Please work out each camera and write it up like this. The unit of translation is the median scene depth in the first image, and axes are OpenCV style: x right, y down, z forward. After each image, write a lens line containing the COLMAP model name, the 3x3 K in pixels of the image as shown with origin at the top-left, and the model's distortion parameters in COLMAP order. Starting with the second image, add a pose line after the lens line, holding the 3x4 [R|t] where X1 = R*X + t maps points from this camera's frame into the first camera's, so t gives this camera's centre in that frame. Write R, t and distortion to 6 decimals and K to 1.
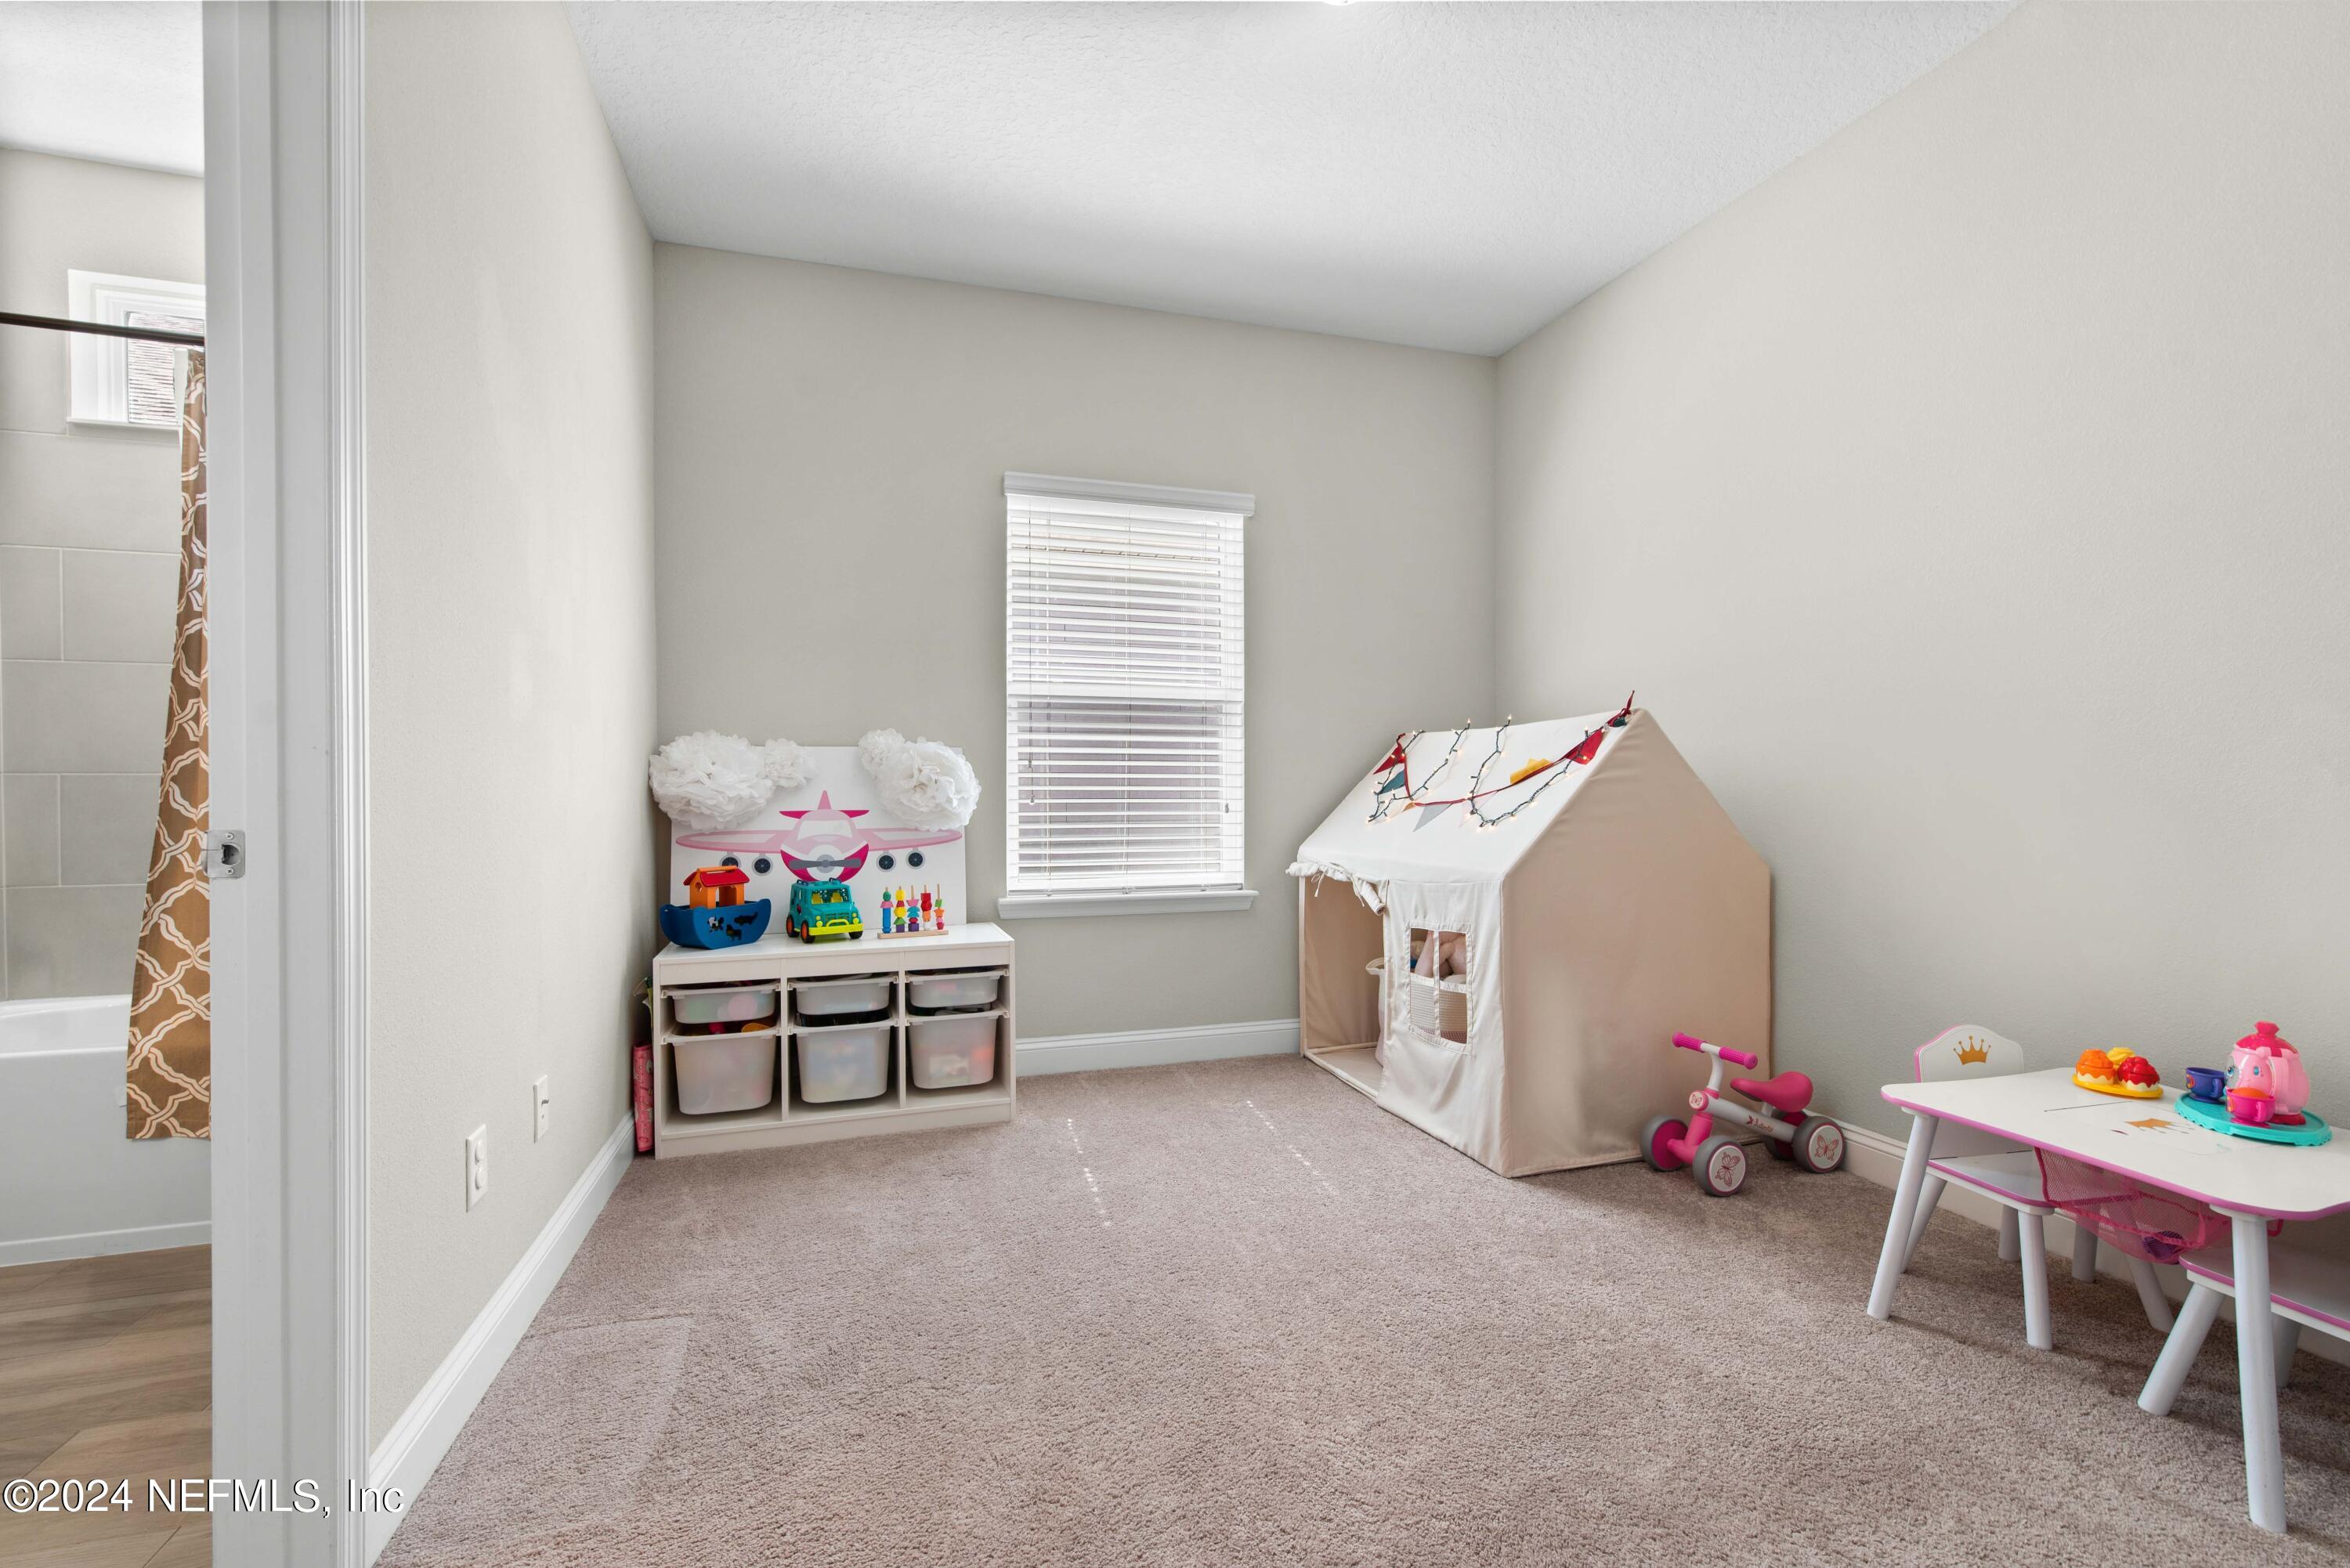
lens RADIAL K [[999.6, 0, 1165.9], [0, 999.6, 795.9], [0, 0, 1]] dist [-0.000781, -0.000679]
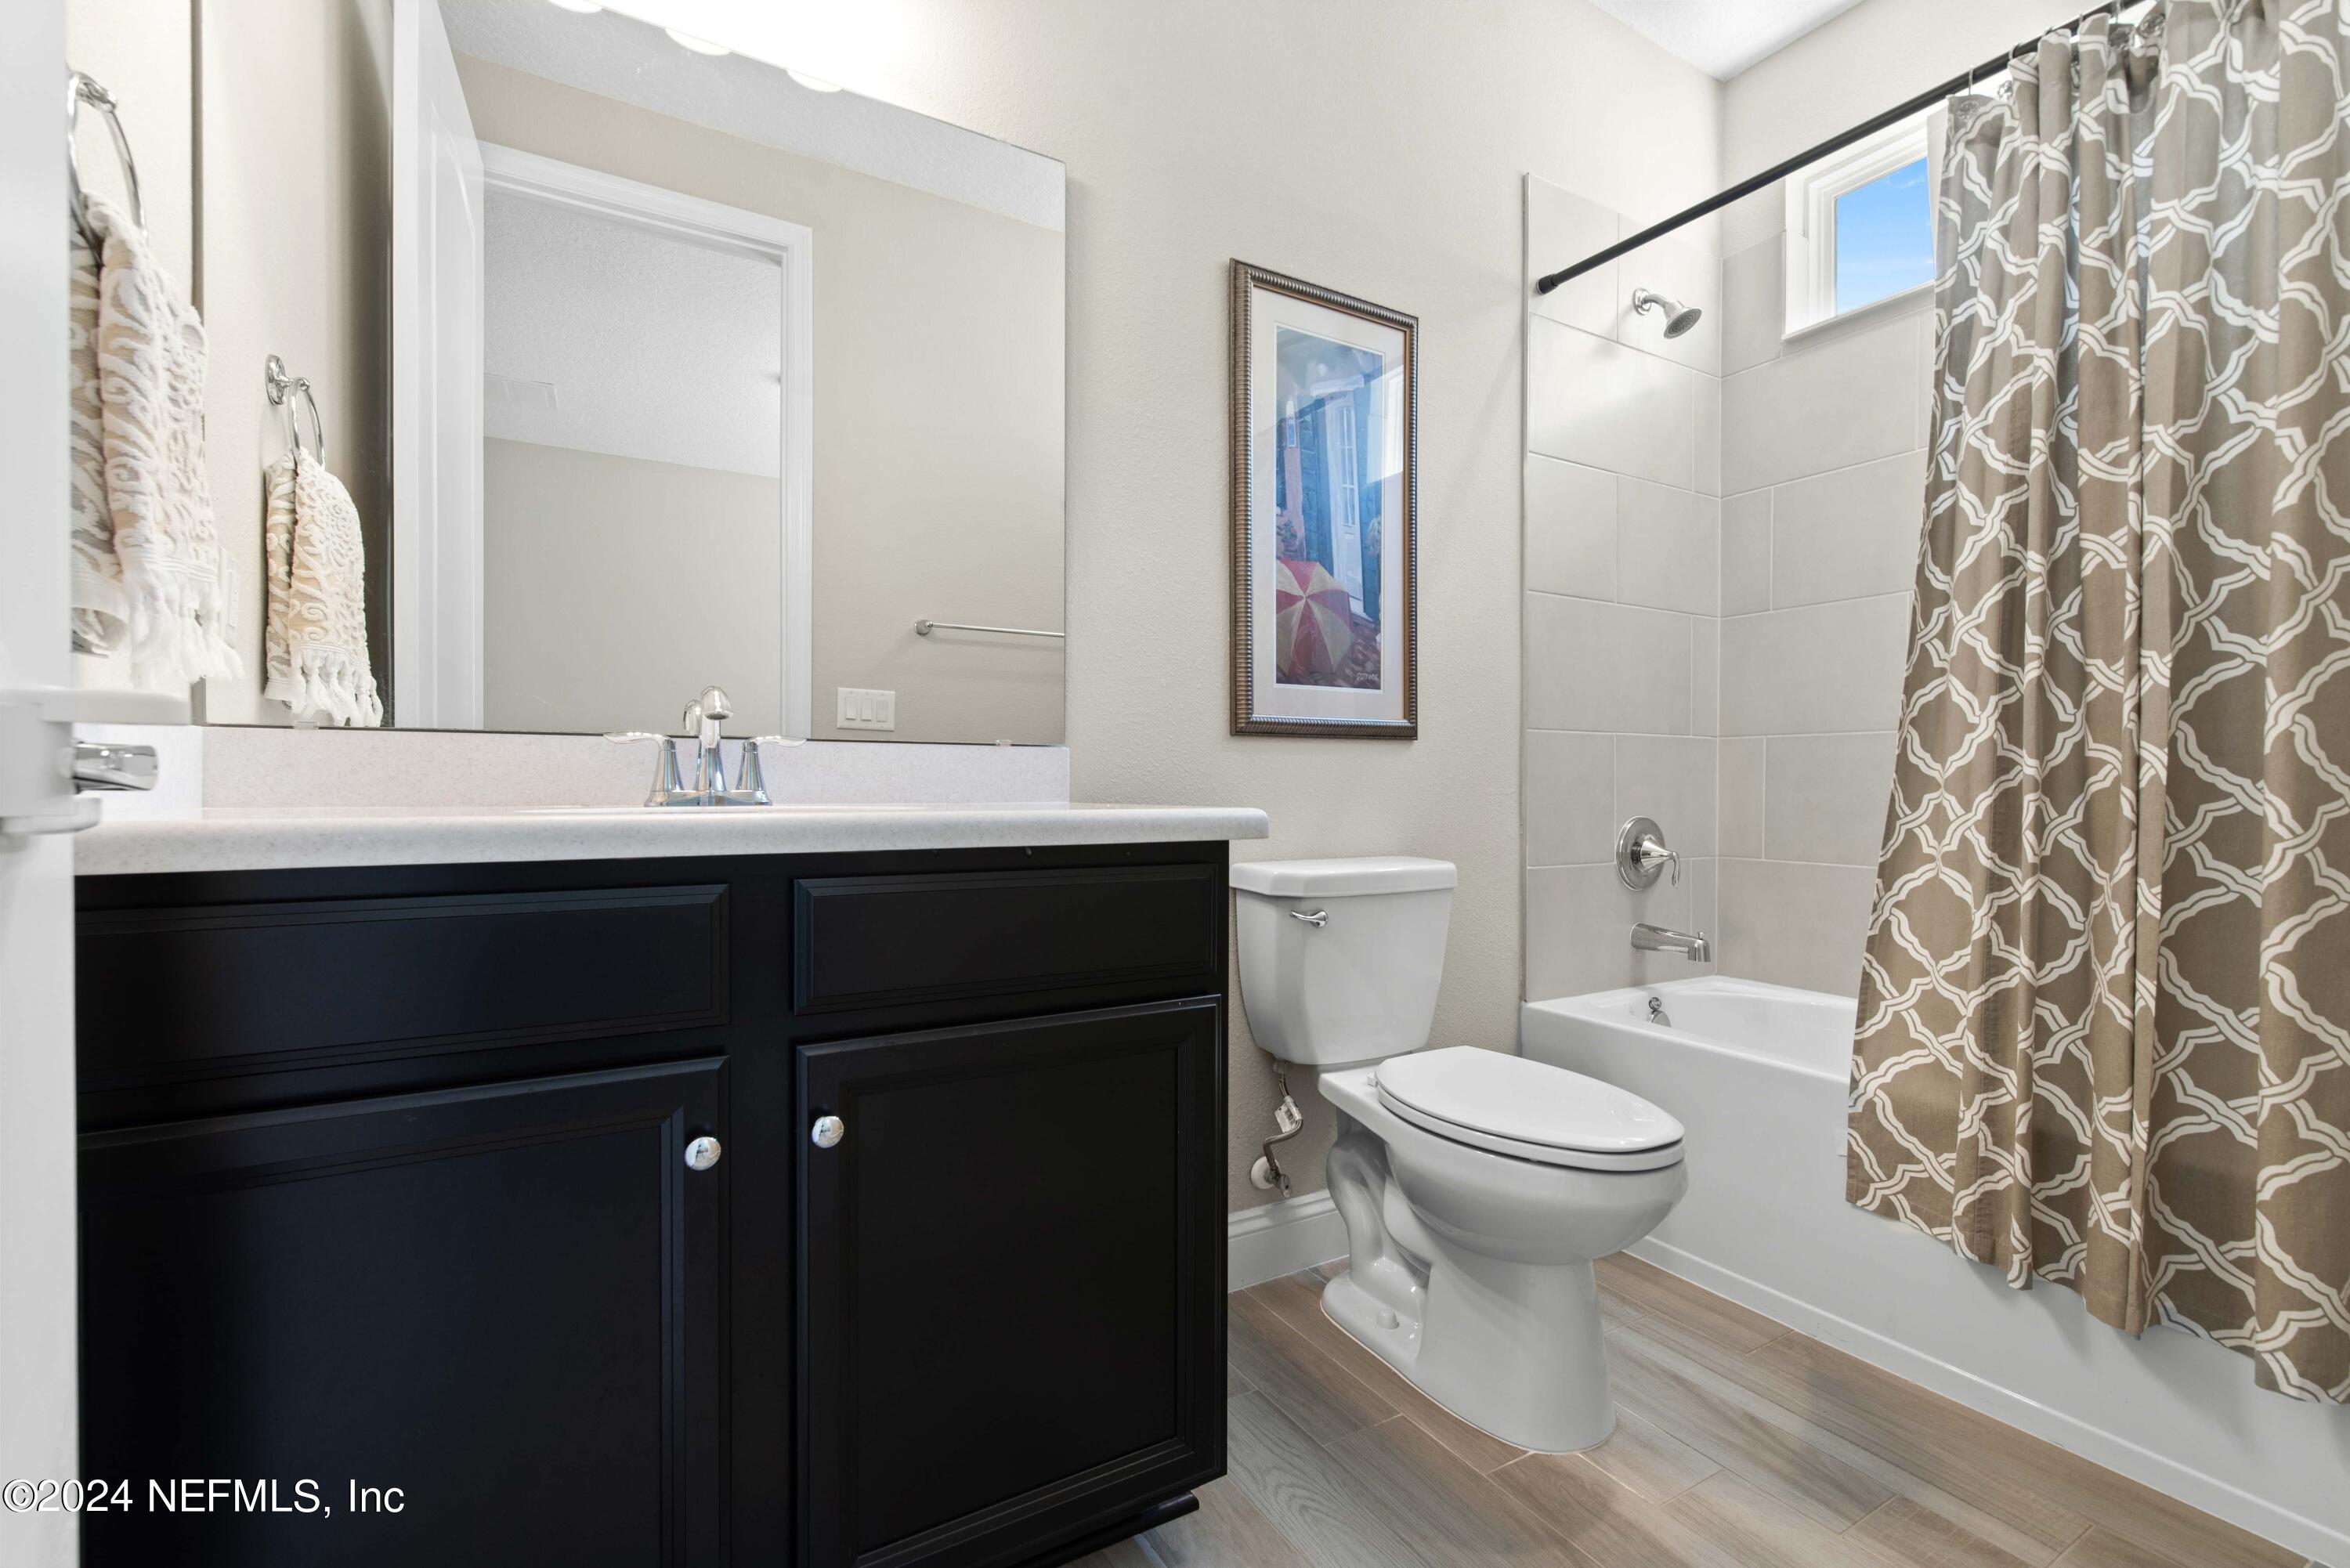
lens RADIAL K [[999.6, 0, 1177.0], [0, 999.6, 781.5], [0, 0, 1]] dist [-0.000781, -0.000679]
pose [[0.236119, 0.003702, -0.971717, -0.425413], [-0.021091, 0.999777, -0.001316, 0.038094], [0.971495, 0.020805, 0.236144, 0.321504]]
